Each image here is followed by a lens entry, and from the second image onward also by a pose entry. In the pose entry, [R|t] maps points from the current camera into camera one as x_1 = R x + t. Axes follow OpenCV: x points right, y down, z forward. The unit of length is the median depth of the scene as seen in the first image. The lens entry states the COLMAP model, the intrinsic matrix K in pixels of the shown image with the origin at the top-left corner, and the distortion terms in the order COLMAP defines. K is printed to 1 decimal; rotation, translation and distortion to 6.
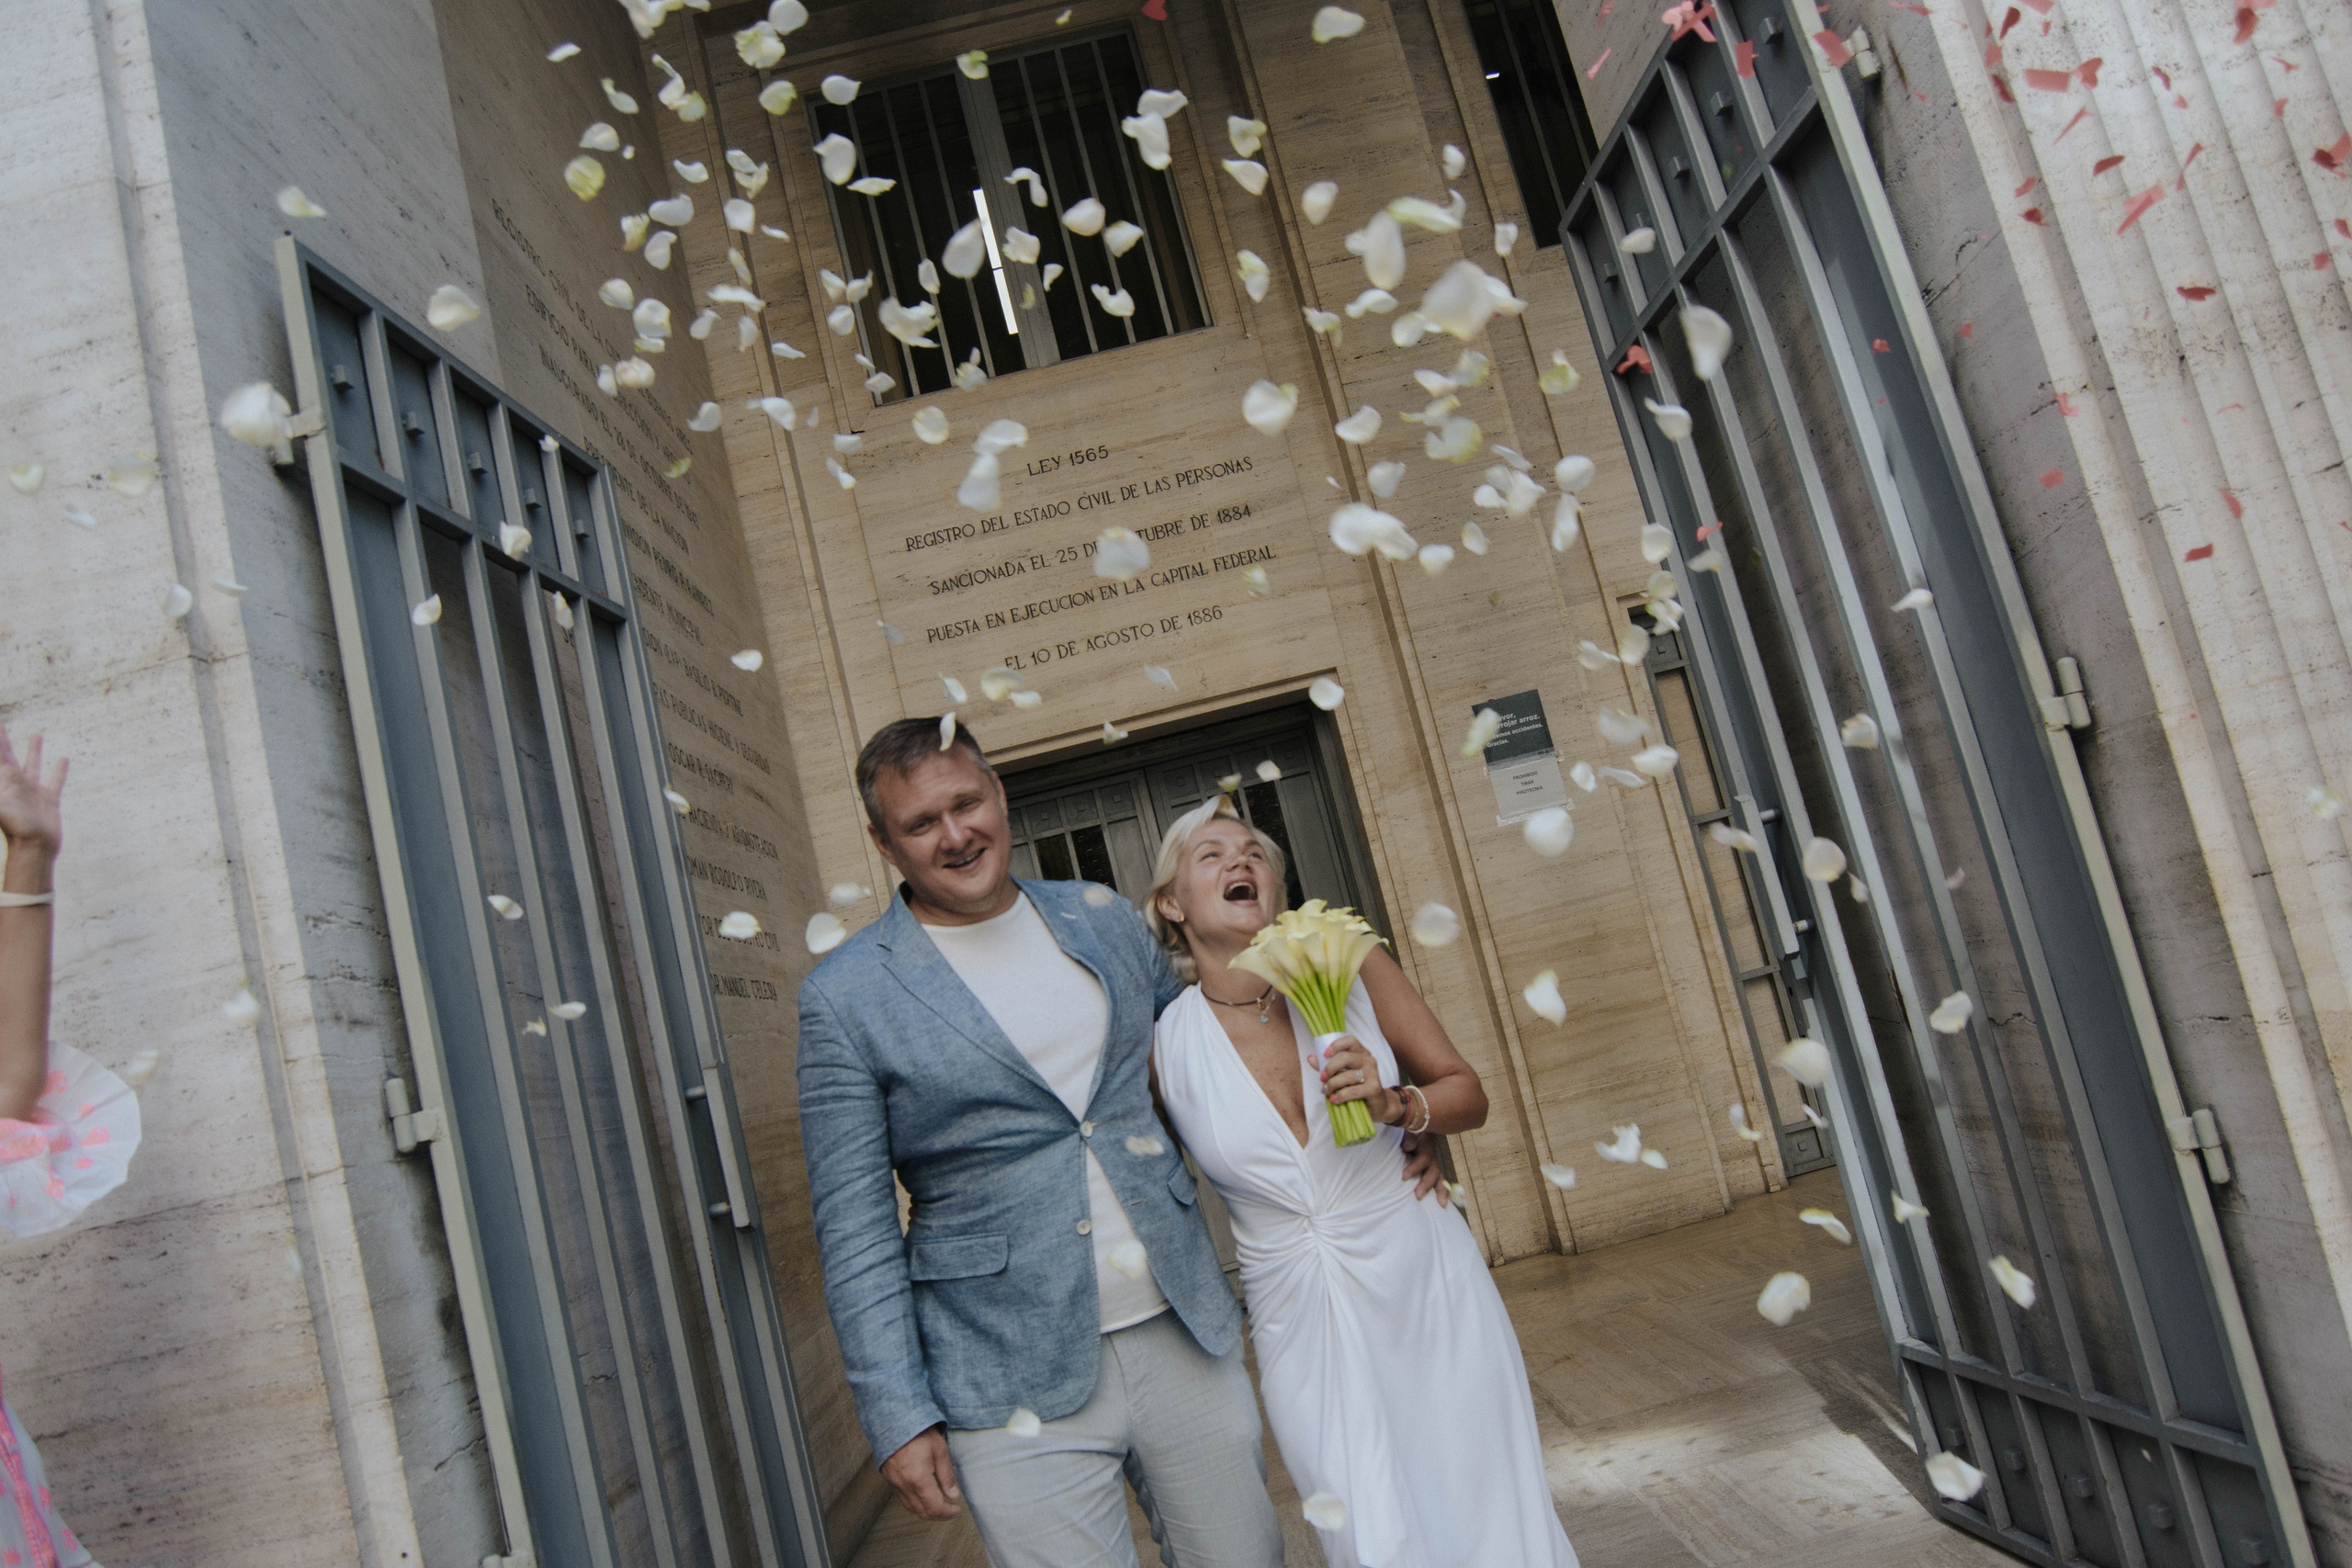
lens RADIAL K [[1885.2, 0, 1178.7], [0, 1885.2, 787.0], [0, 0, 1]] dist [-0.092909, 0.020319]
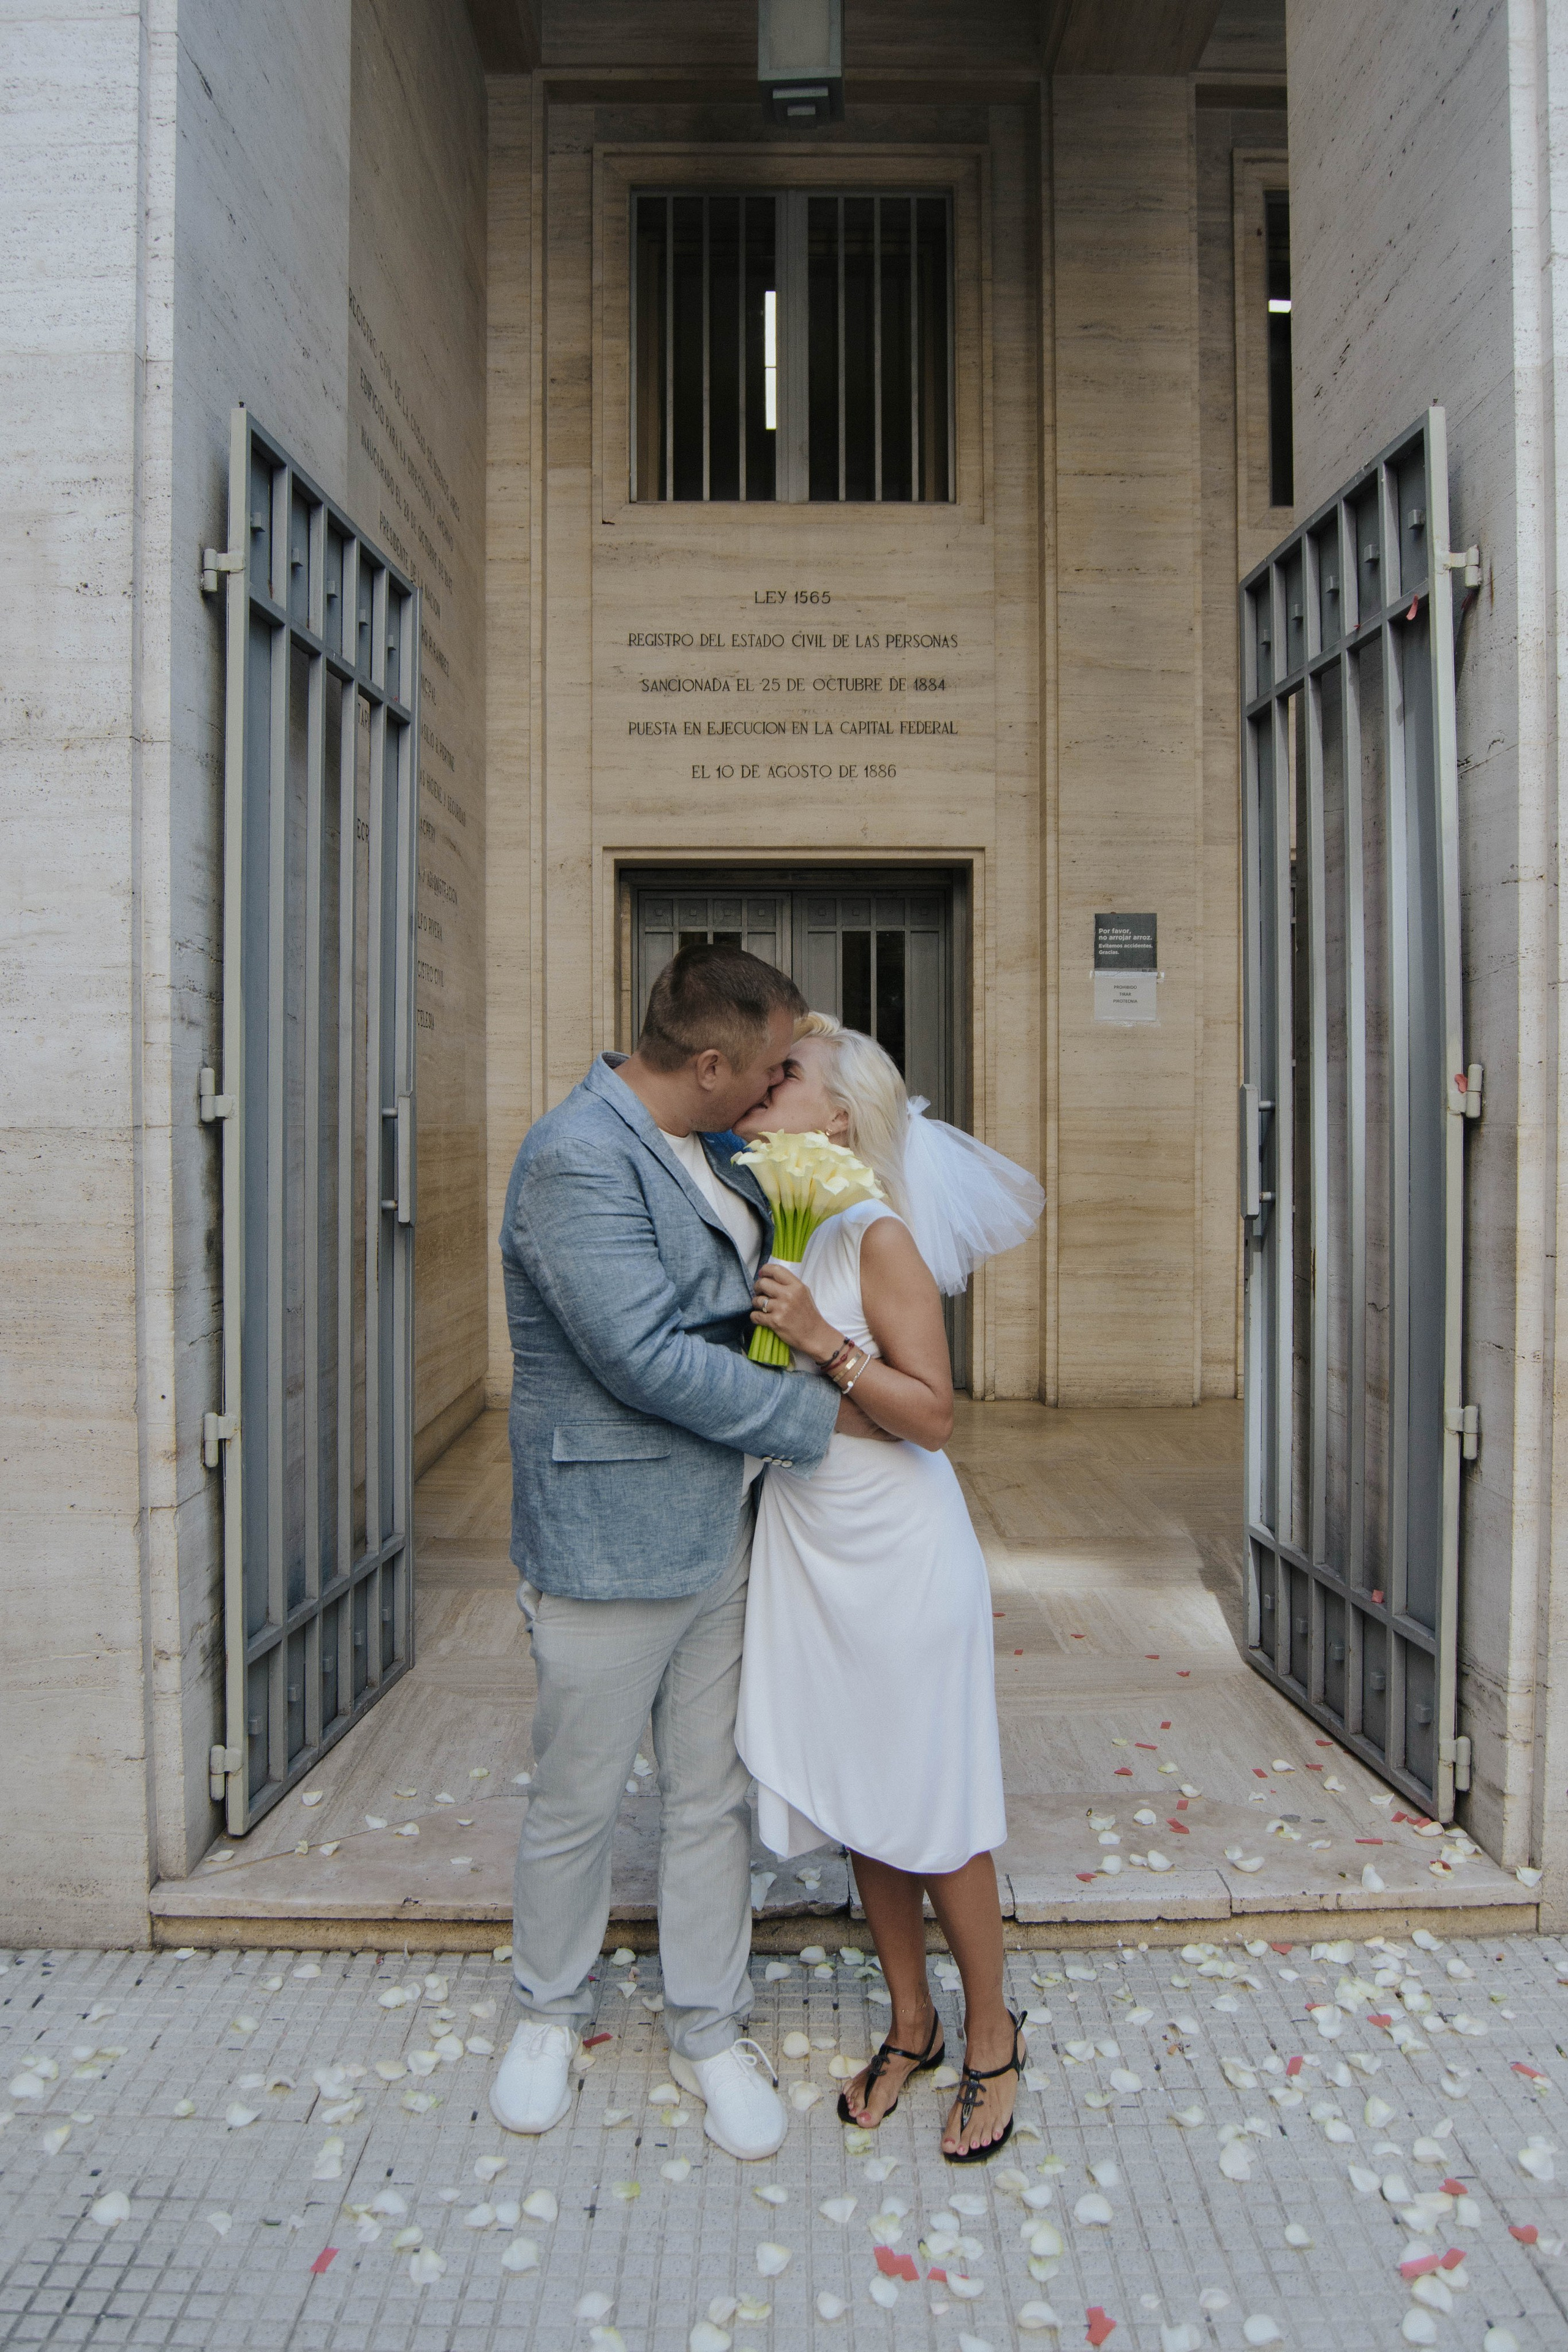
lens RADIAL K [[1885.3, 0, 779.9], [0, 1885.3, 1170.6], [0, 0, 1]] dist [-0.092909, 0.020319]
pose [[0.970468, 0.240672, 0.016424, -0.008859], [-0.240239, 0.958065, 0.156197, -0.047675], [0.021857, -0.155530, 0.987589, -0.202263]]
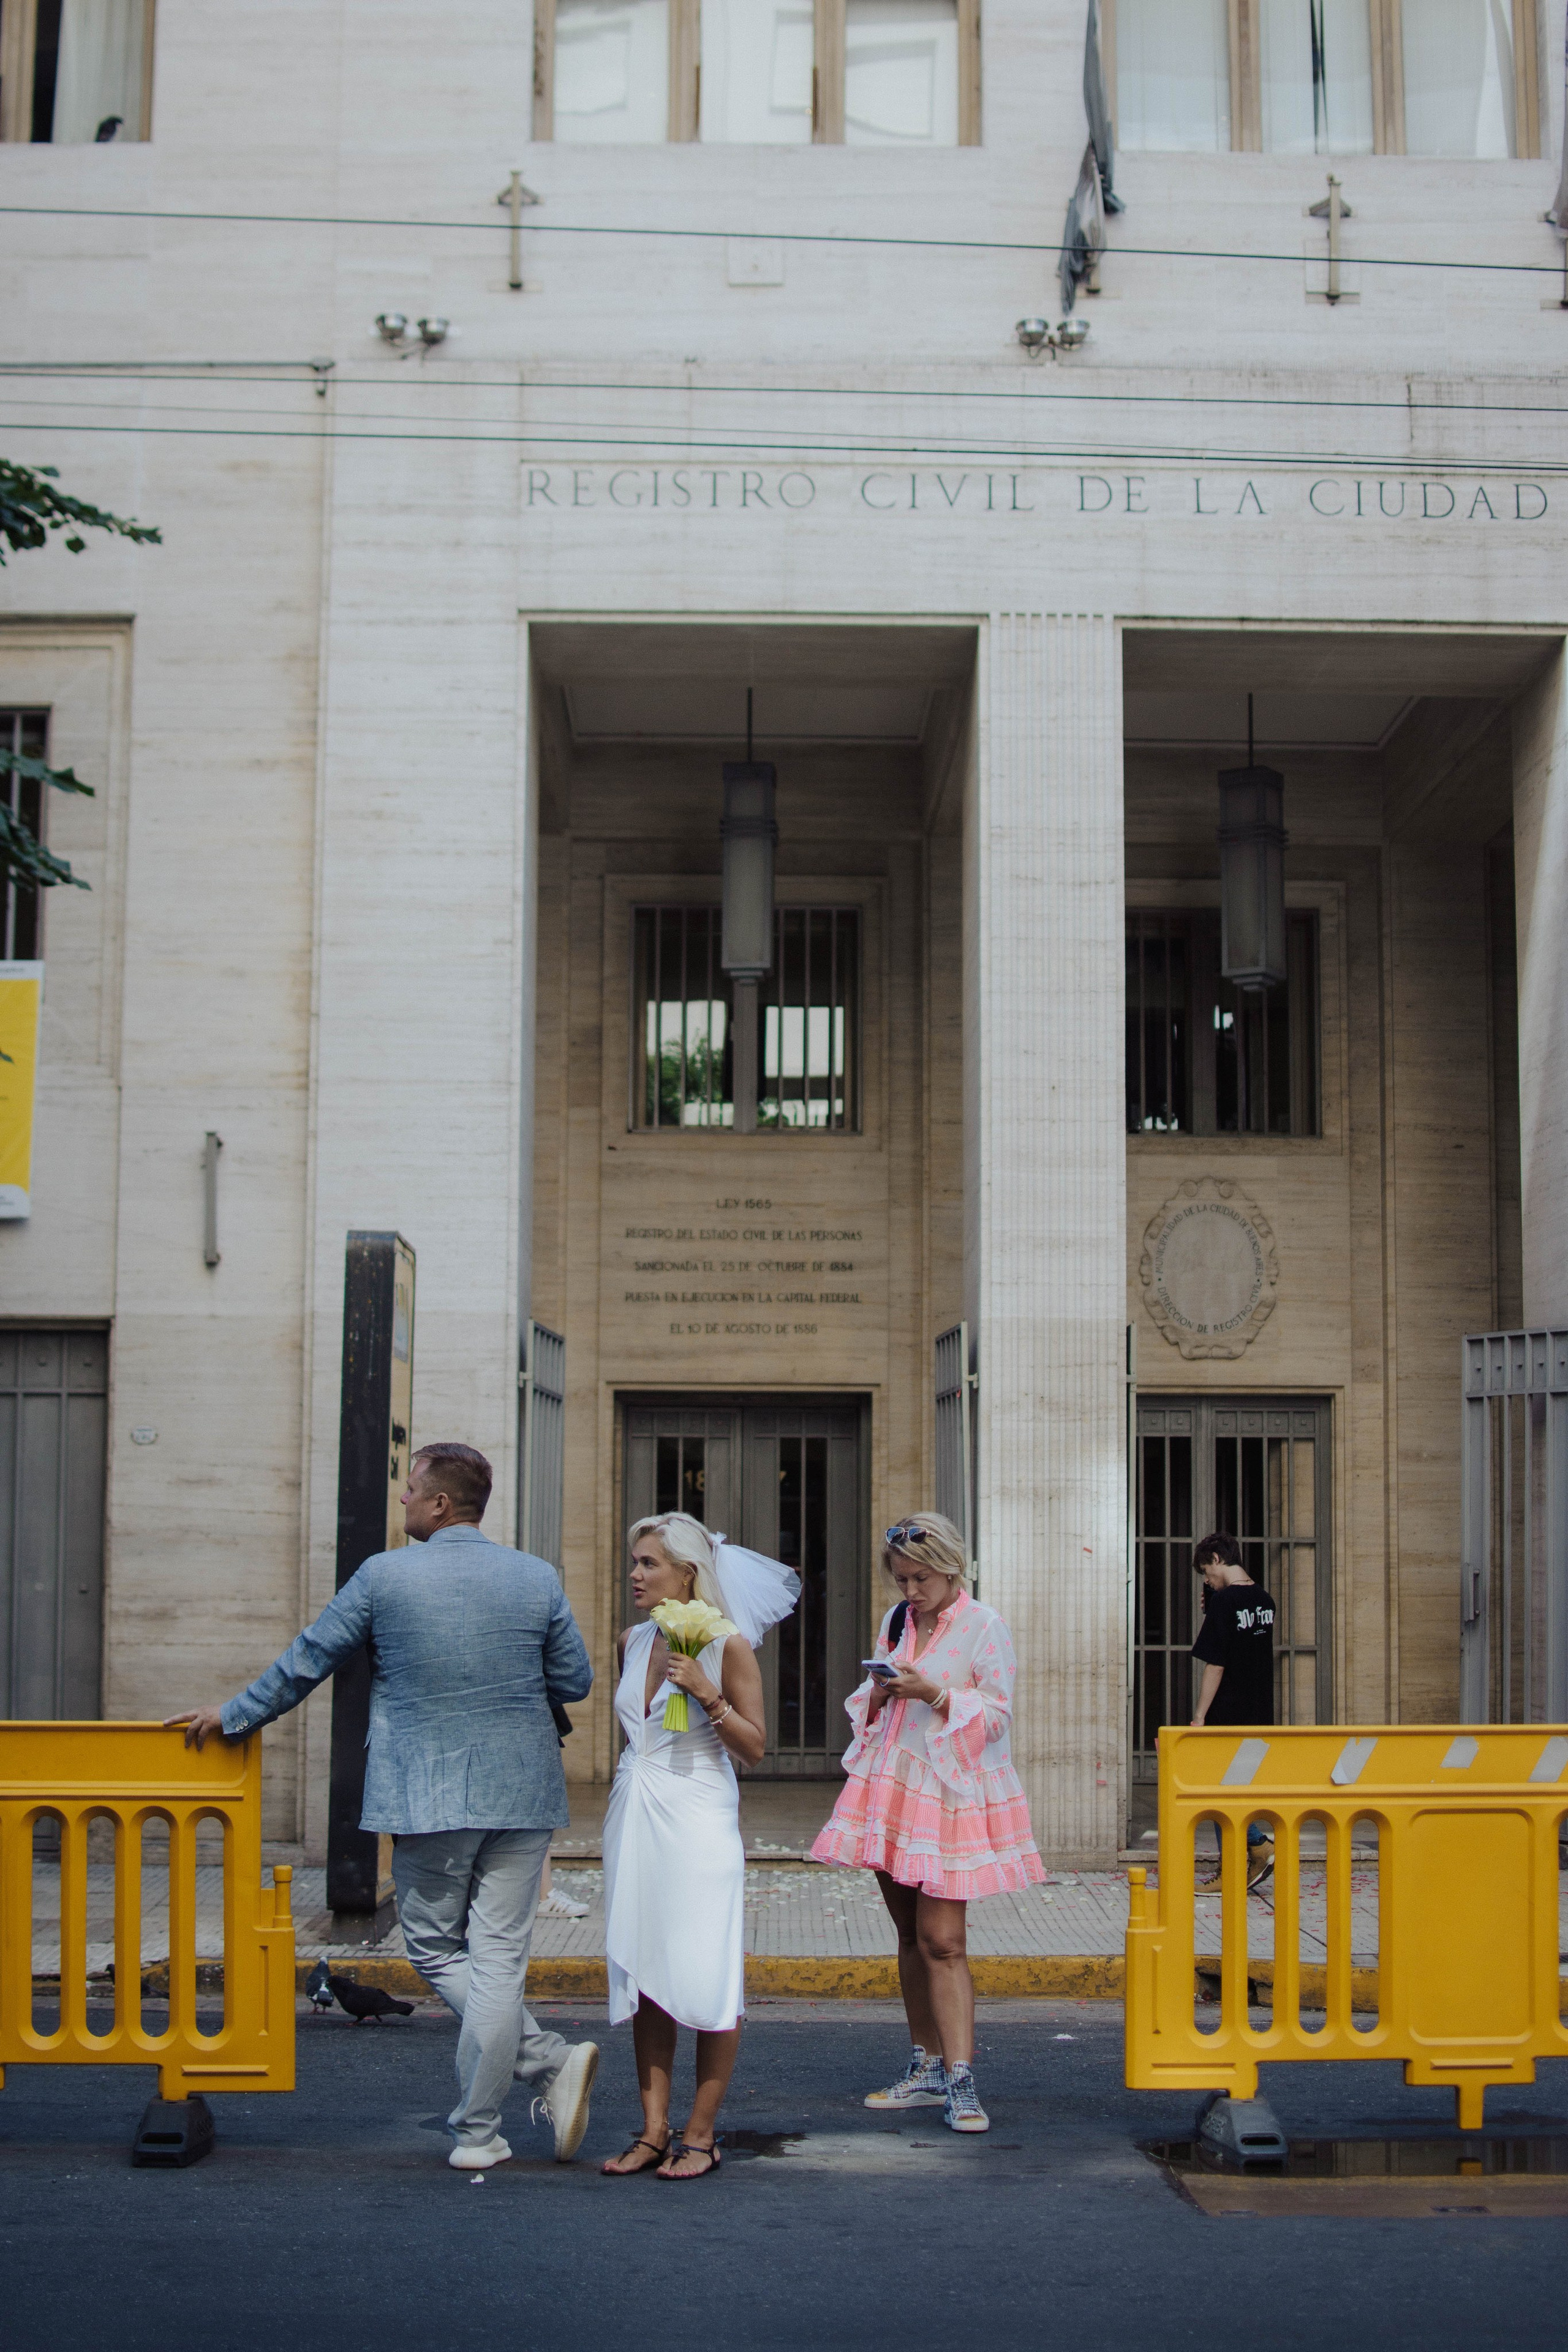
lens RADIAL K [[3417.5, 0, 786.1], [0, 3417.5, 1166.4], [0, 0, 1]] dist [-0.069762, 0.000000]
pose [[0.968458, 0.248857, -0.012644, 0.001816], [-0.248727, 0.968511, 0.011001, -0.458850], [0.014983, -0.007509, 0.999860, -3.292901]]
